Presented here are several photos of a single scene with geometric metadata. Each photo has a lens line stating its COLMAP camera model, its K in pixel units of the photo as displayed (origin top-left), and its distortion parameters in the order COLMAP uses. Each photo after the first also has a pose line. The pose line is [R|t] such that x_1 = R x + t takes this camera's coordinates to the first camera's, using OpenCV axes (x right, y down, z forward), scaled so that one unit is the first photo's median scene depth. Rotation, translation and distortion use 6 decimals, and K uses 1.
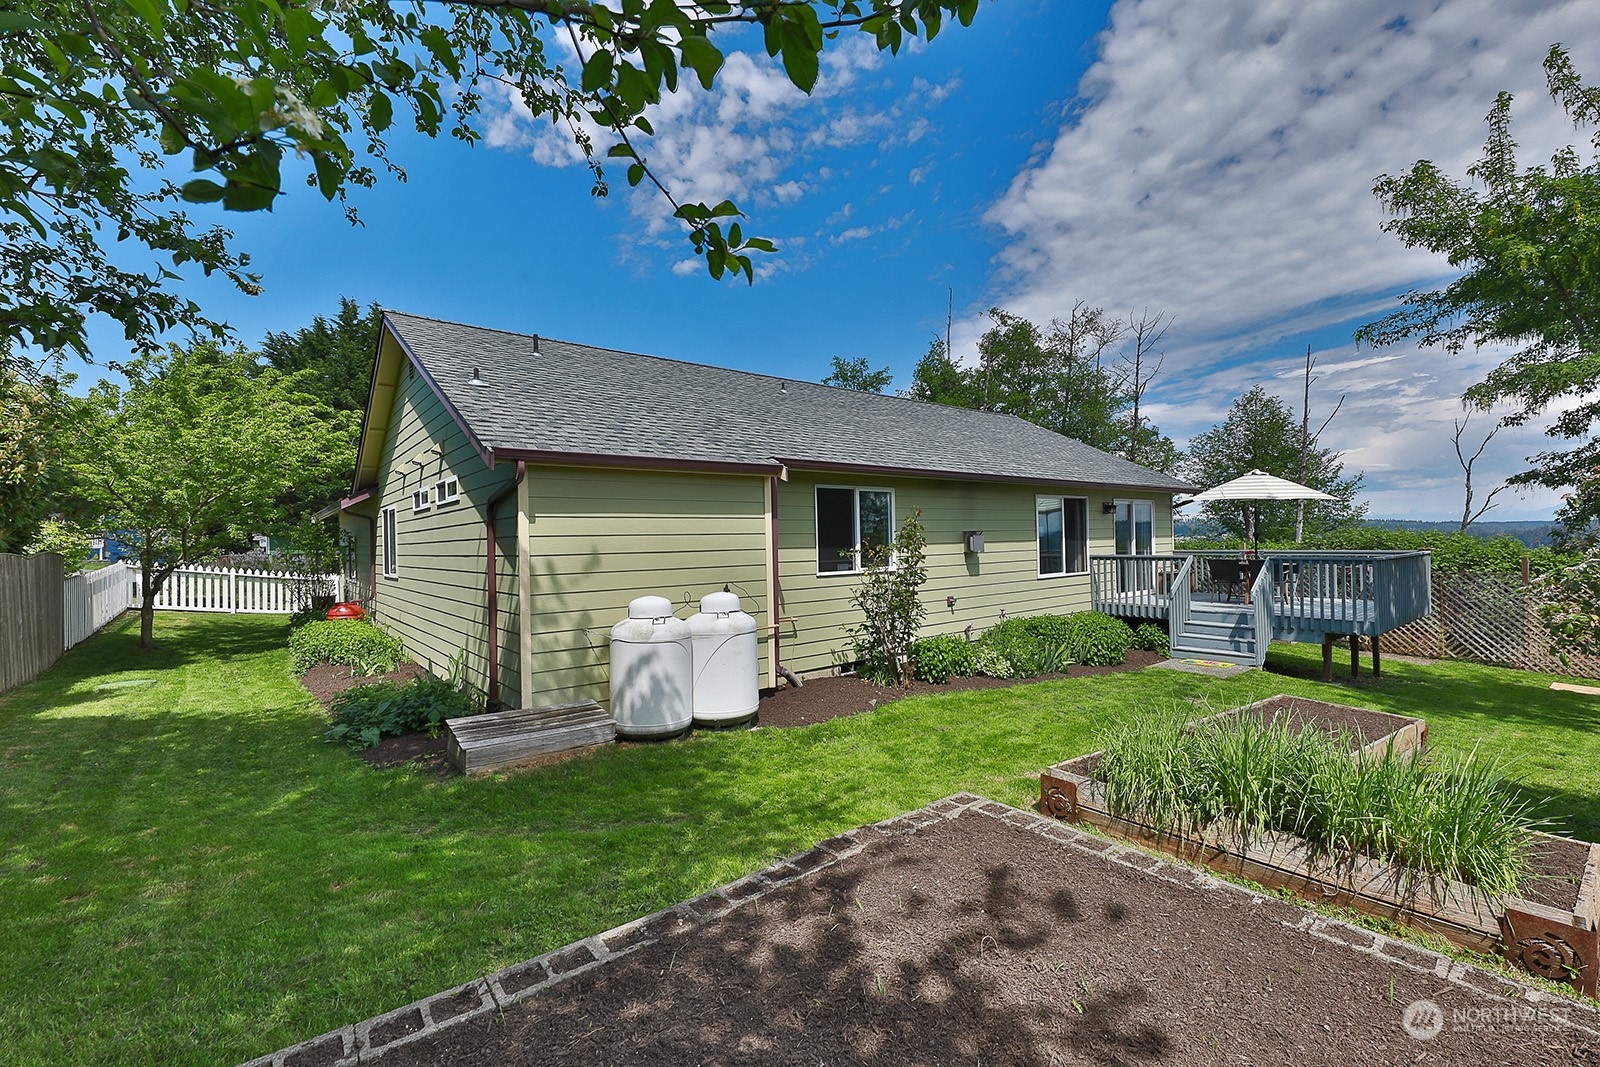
lens RADIAL K [[673.3, 0, 803.9], [0, 673.3, 538.9], [0, 0, 1]] dist [0.026485, -0.012147]
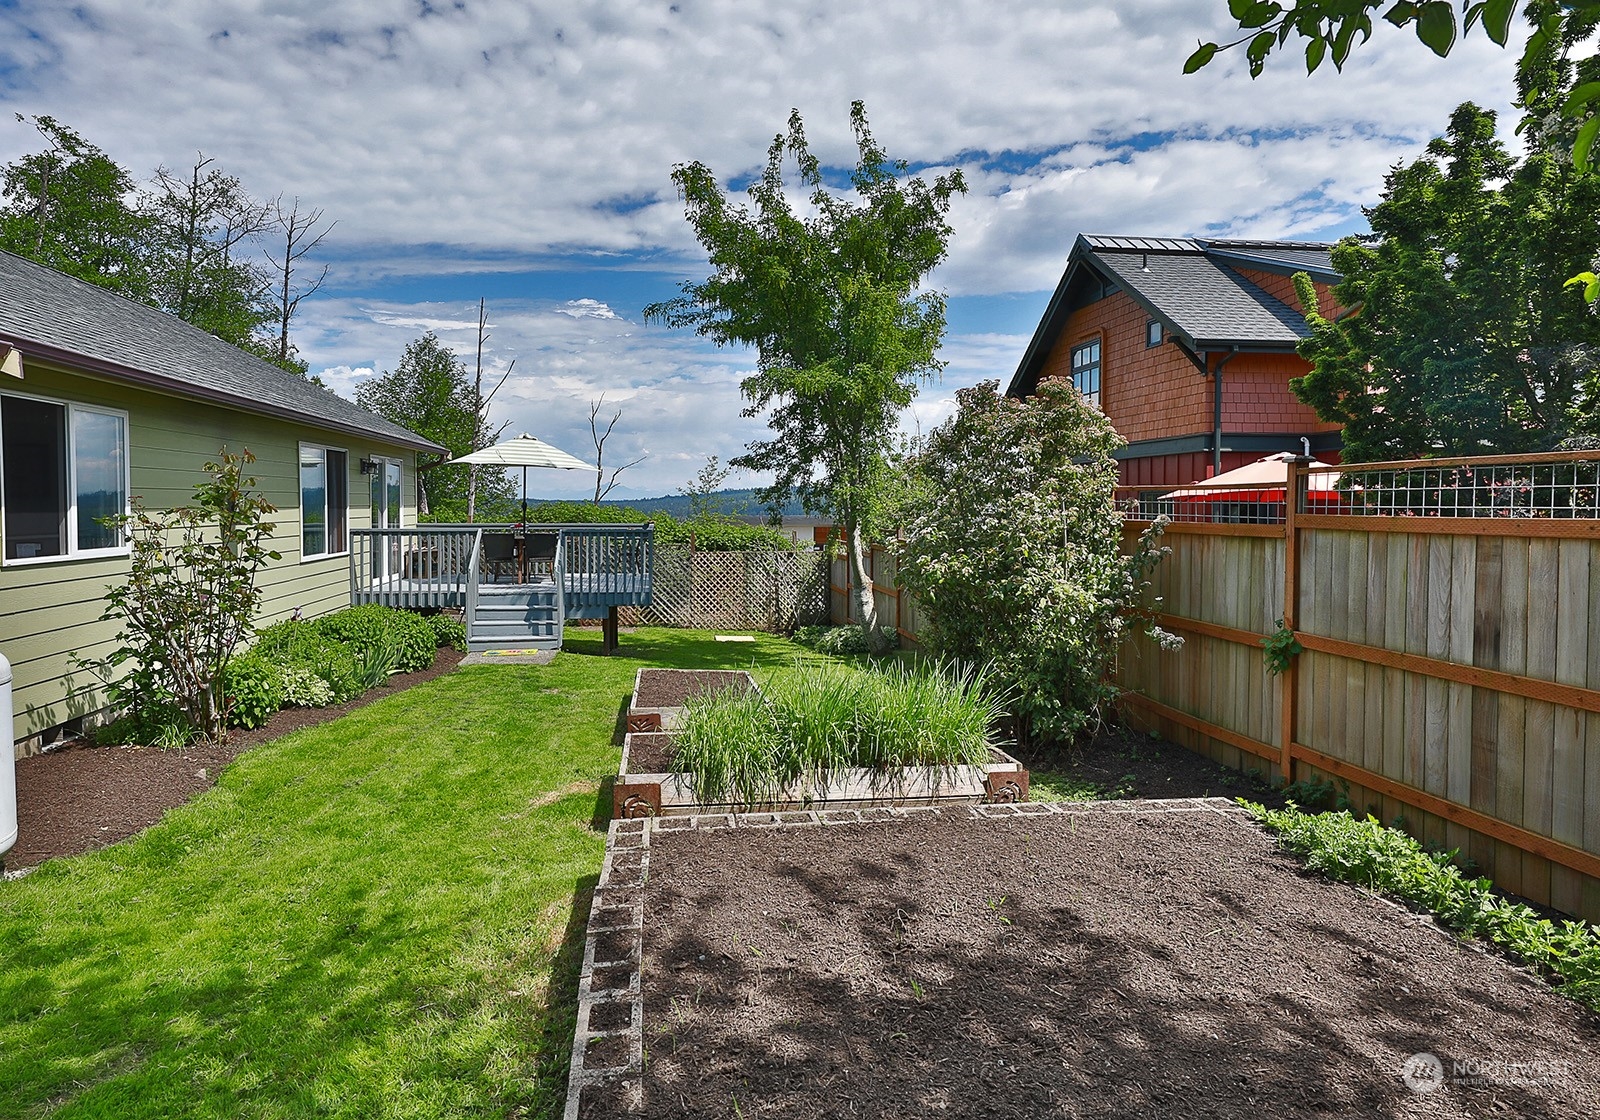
lens RADIAL K [[902.8, 0, 770.6], [0, 902.8, 527.4], [0, 0, 1]] dist [0.003798, 0.002236]
pose [[0.523594, 0.000923, 0.851968, -0.192396], [-0.014373, 0.999867, 0.007750, 0.009350], [-0.851847, -0.016303, 0.523537, 0.107946]]
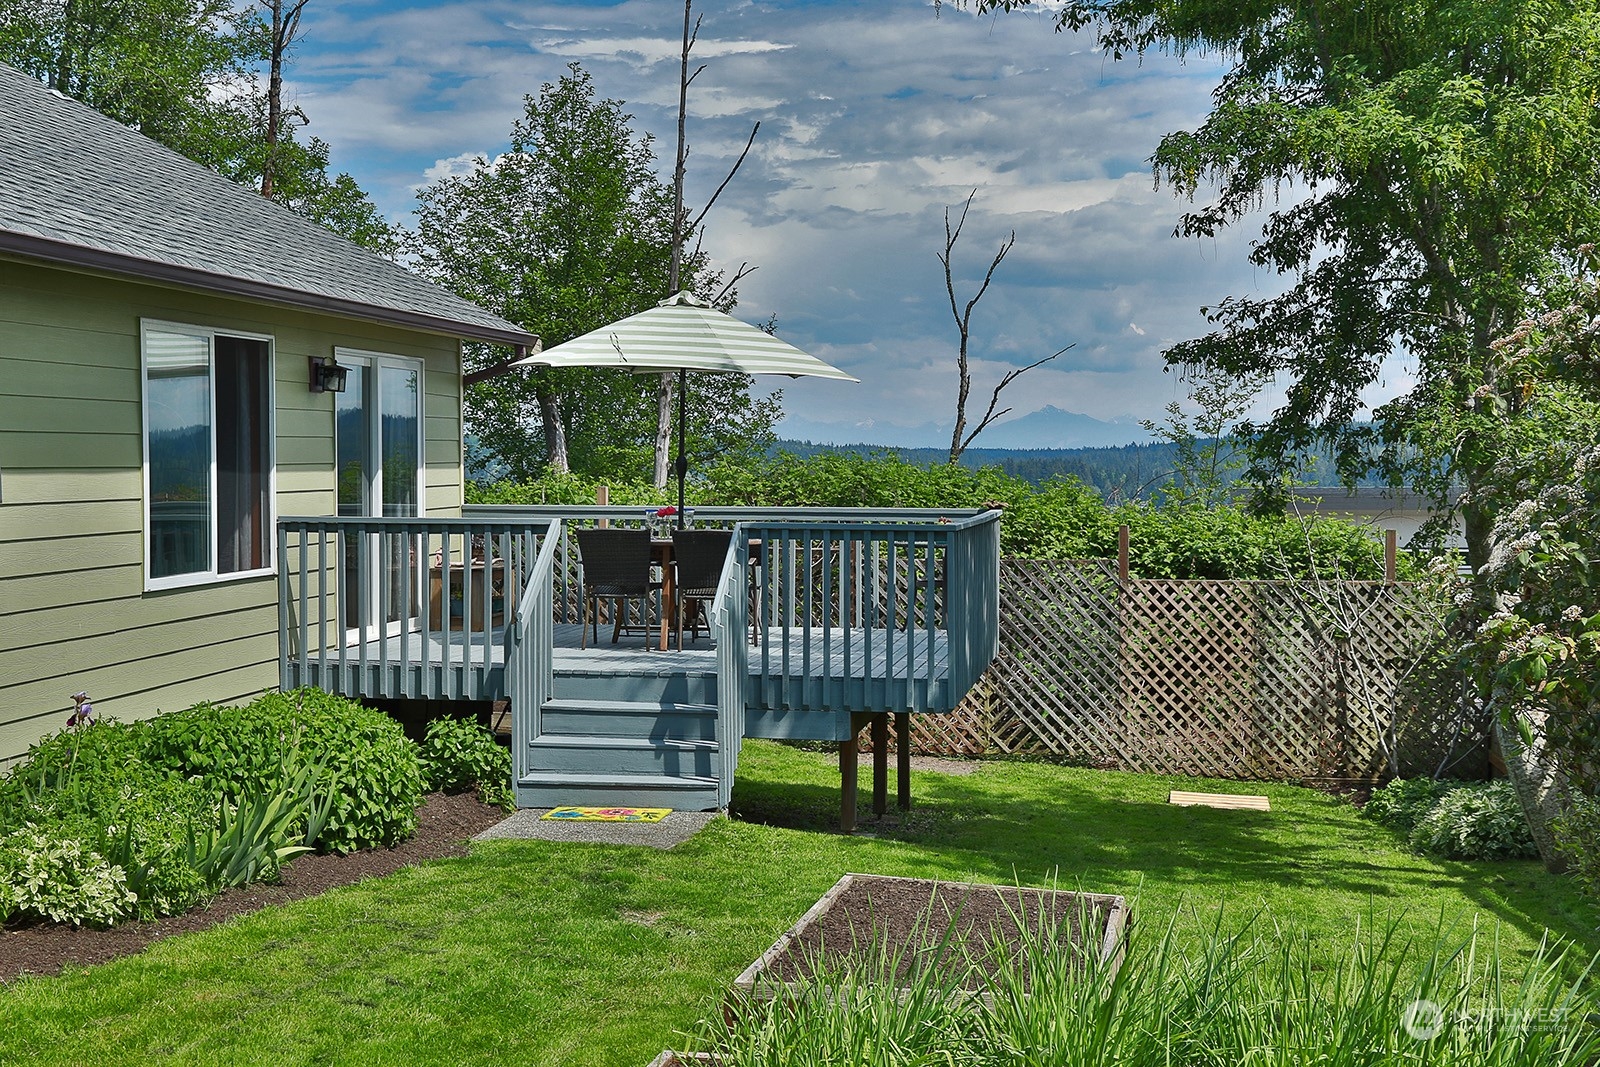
lens RADIAL K [[2163.7, 0, 800.0], [0, 2163.7, 533.5], [0, 0, 1]] dist [0.075730, 0.049555]
pose [[0.745427, 0.000050, 0.666587, -0.093274], [-0.019679, 0.999566, 0.021930, 0.005026], [-0.666297, -0.029465, 0.745104, 0.064476]]
